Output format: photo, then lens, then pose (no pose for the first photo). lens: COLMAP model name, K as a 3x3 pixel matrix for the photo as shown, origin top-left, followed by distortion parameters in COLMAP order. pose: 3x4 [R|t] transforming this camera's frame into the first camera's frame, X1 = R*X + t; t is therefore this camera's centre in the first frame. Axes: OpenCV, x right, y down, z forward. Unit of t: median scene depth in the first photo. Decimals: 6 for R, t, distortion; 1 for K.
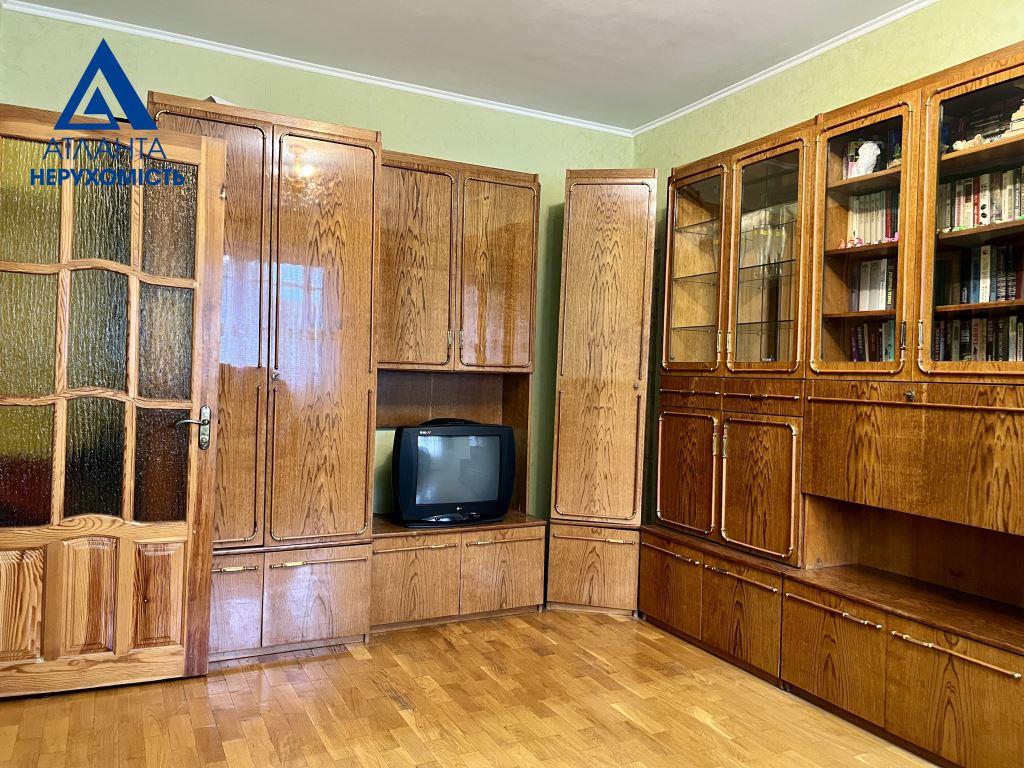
lens RADIAL K [[768.7, 0, 516.5], [0, 768.7, 384.8], [0, 0, 1]] dist [0.074542, -0.085136]
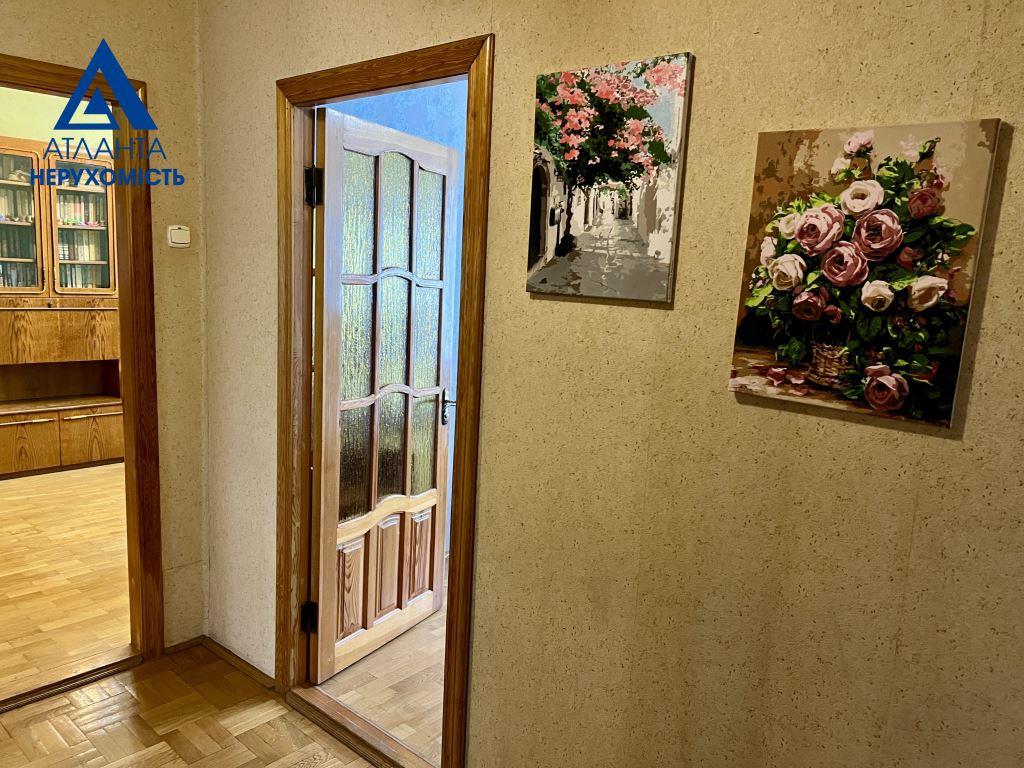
lens RADIAL K [[768.7, 0, 517.4], [0, 768.7, 391.1], [0, 0, 1]] dist [0.074542, -0.085136]
pose [[-0.357210, -0.198245, 0.912743, -1.586868], [-0.051886, 0.979918, 0.192530, -0.190820], [-0.932582, 0.021415, -0.360322, 0.527124]]
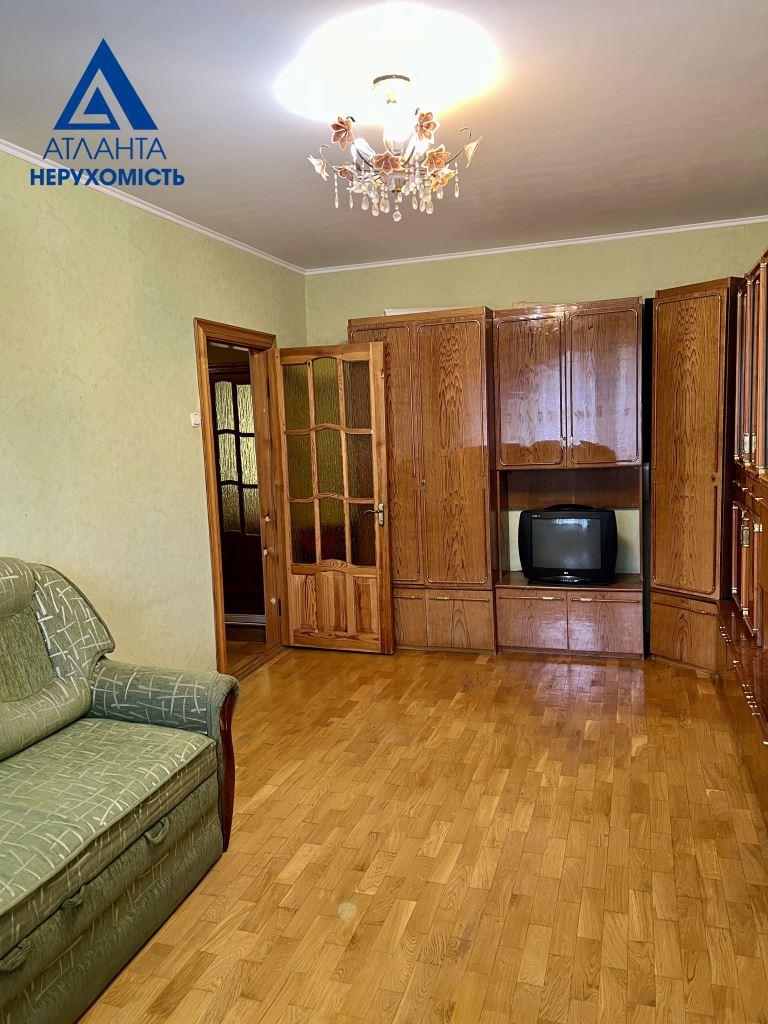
lens RADIAL K [[768.7, 0, 374.0], [0, 768.7, 519.3], [0, 0, 1]] dist [0.074542, -0.085136]
pose [[0.693838, 0.030796, -0.719472, 0.801152], [0.057586, 0.993513, 0.098060, -0.099814], [0.717825, -0.109470, 0.687564, -0.182212]]
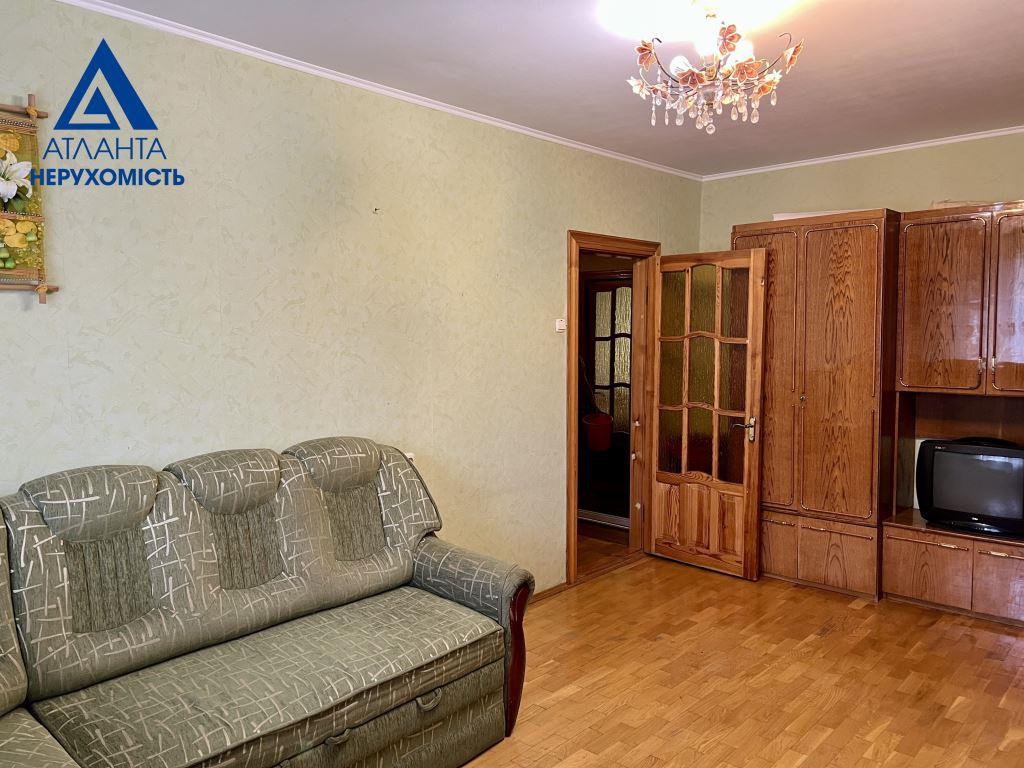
lens RADIAL K [[768.7, 0, 501.8], [0, 768.7, 389.4], [0, 0, 1]] dist [0.074542, -0.085136]
pose [[0.336767, 0.039728, -0.940750, 0.926487], [0.010477, 0.998890, 0.045934, -0.106133], [0.941530, -0.025325, 0.335977, -0.033313]]
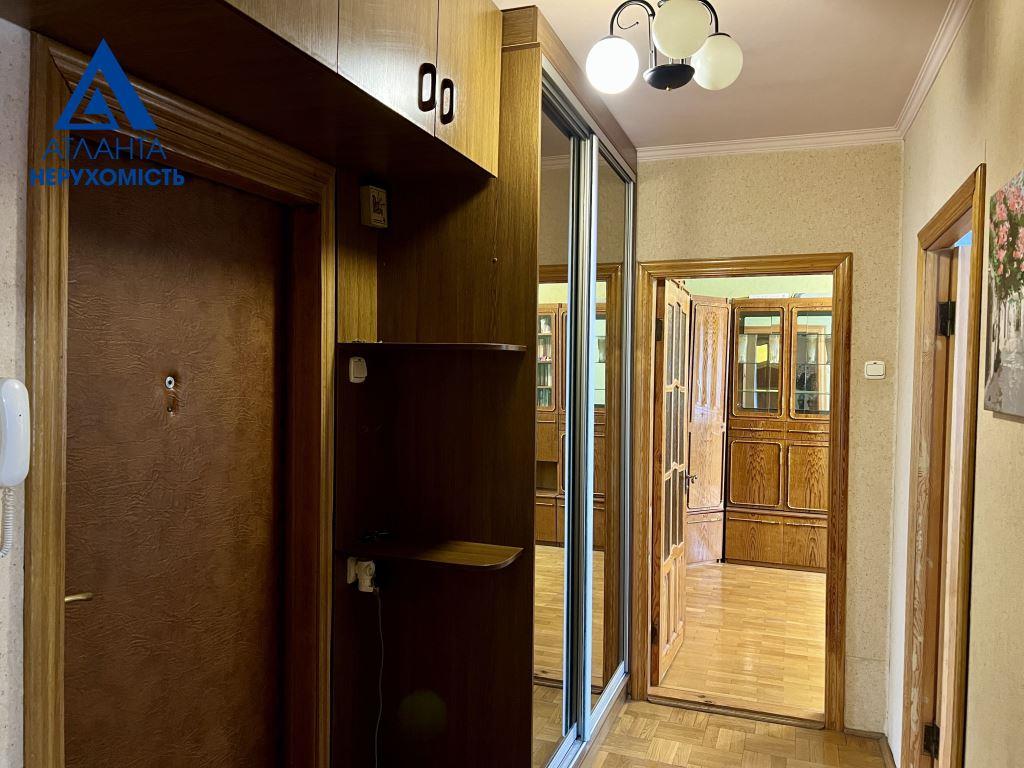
lens RADIAL K [[768.7, 0, 519.4], [0, 768.7, 384.4], [0, 0, 1]] dist [0.074542, -0.085136]
pose [[0.730954, -0.033045, 0.681627, -1.686532], [0.014860, 0.999361, 0.032513, -0.195277], [-0.682265, -0.013636, 0.730977, 0.081676]]
